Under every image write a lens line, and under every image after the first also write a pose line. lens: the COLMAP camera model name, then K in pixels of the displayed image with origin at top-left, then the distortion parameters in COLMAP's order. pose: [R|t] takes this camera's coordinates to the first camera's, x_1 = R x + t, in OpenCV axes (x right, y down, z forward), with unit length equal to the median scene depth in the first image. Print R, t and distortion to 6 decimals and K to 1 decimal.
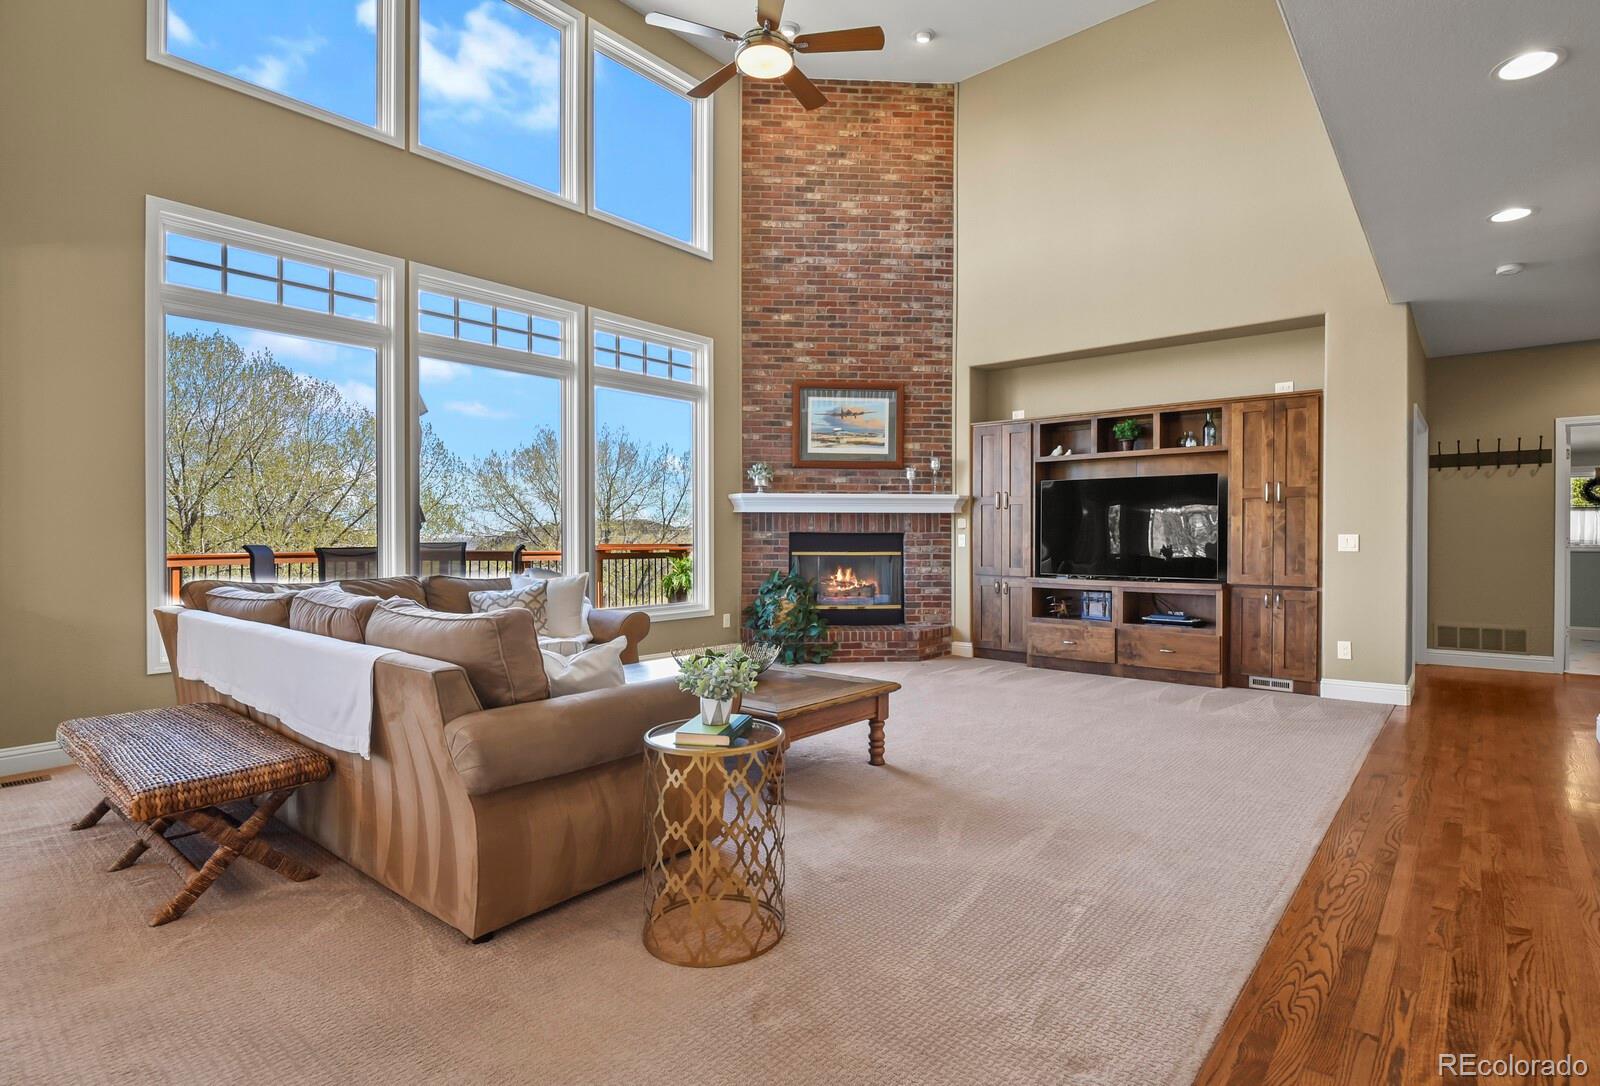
lens RADIAL K [[790.0, 0, 825.3], [0, 790.0, 537.7], [0, 0, 1]] dist [-0.005125, -0.000361]
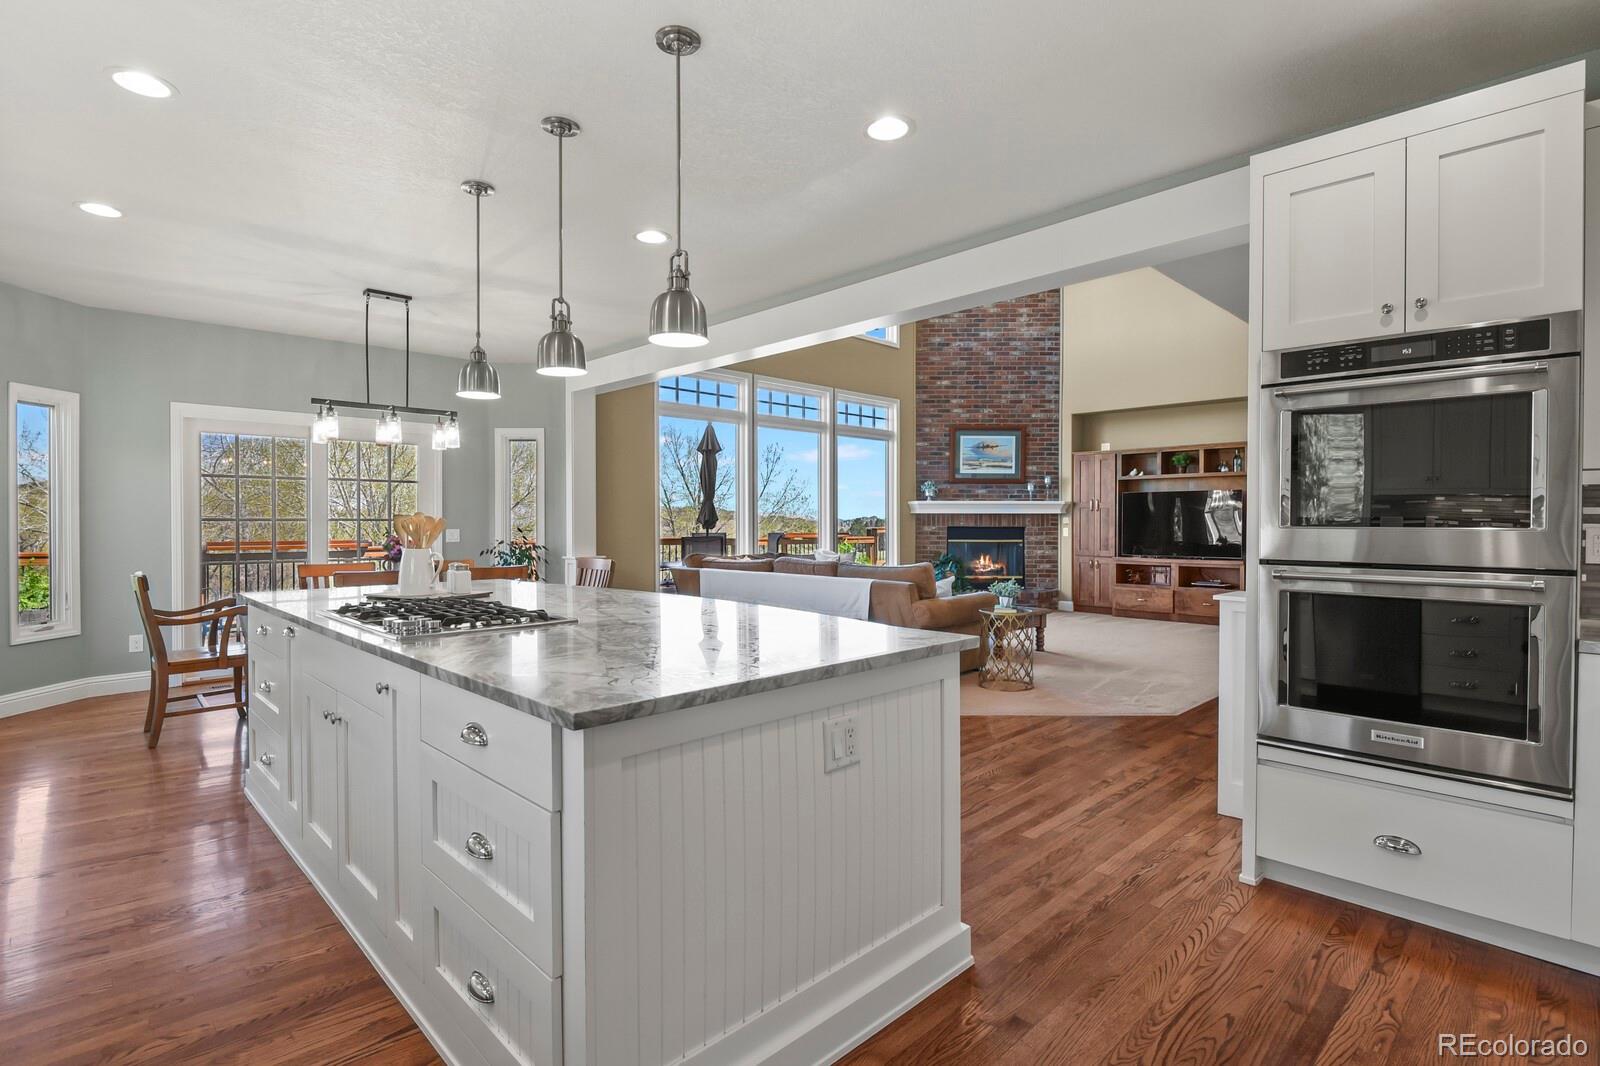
lens RADIAL K [[776.5, 0, 810.2], [0, 776.5, 528.9], [0, 0, 1]] dist [-0.002137, -0.002952]
pose [[0.995341, 0.000324, -0.096416, -0.165585], [0.000224, 0.999984, 0.005667, -0.011207], [0.096417, -0.005662, 0.995325, -0.496978]]
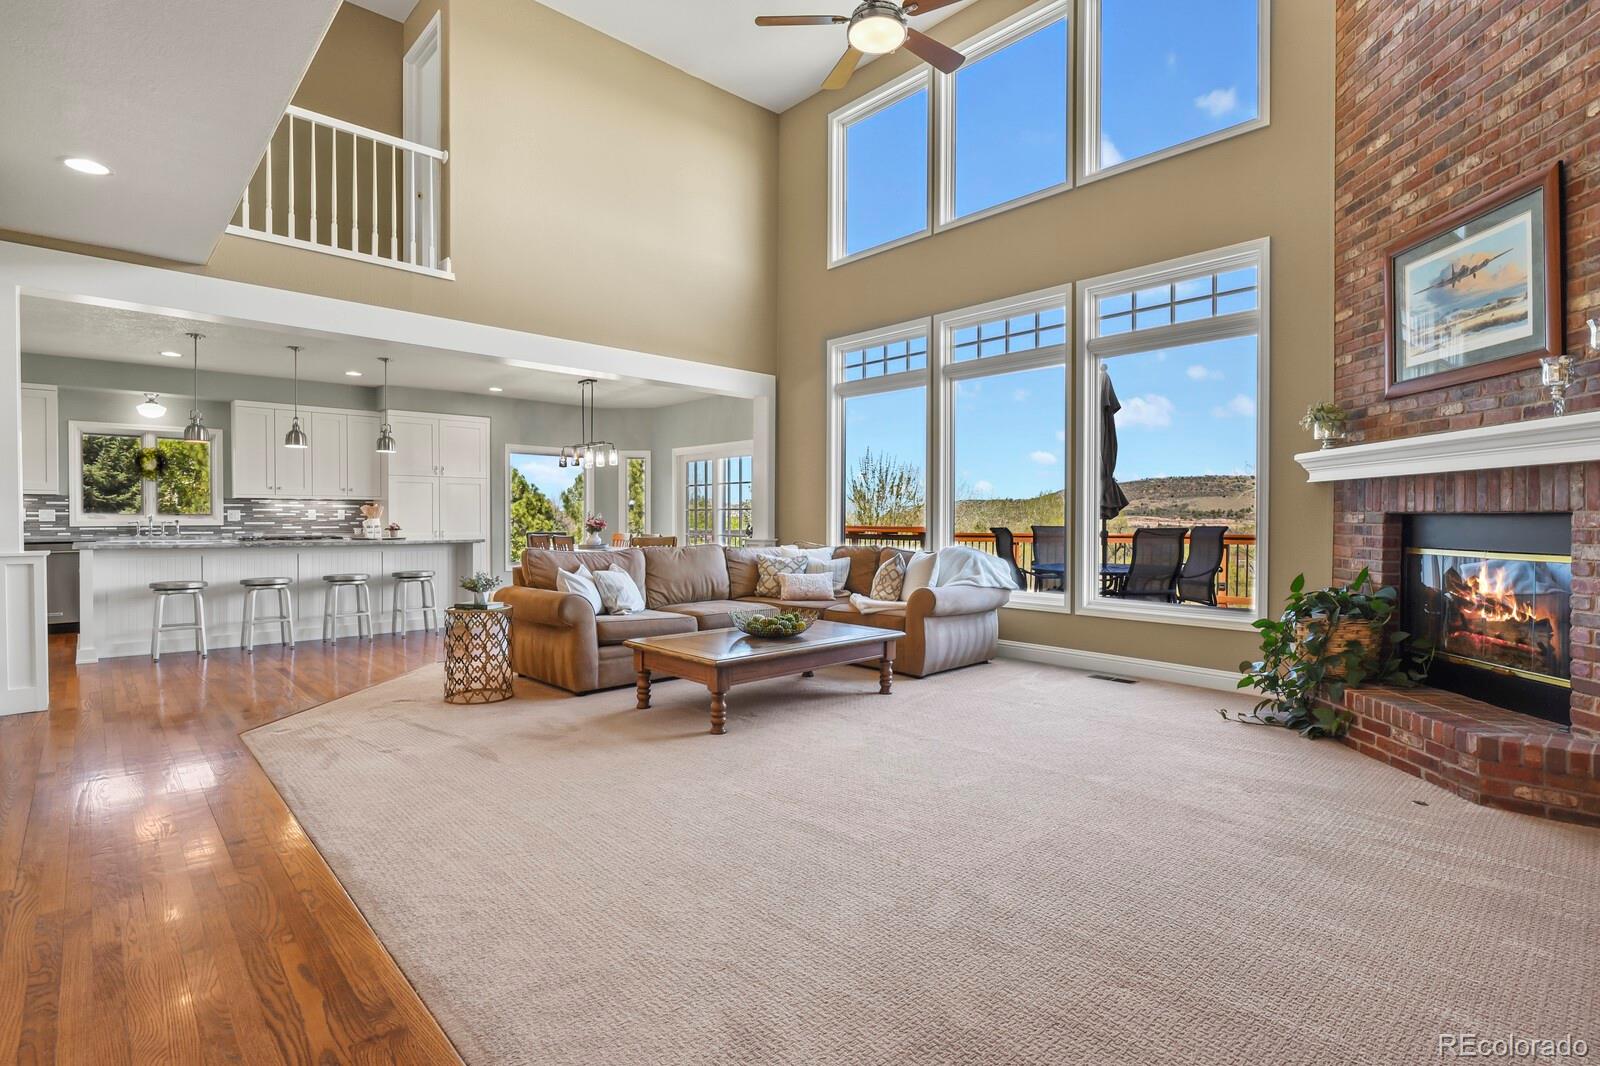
lens RADIAL K [[776.5, 0, 803.8], [0, 776.5, 526.3], [0, 0, 1]] dist [-0.002137, -0.002952]
pose [[-0.123642, 0.008339, -0.992292, 0.578369], [-0.005496, 0.999944, 0.009088, -0.000065], [0.992312, 0.006578, -0.123590, 0.665289]]
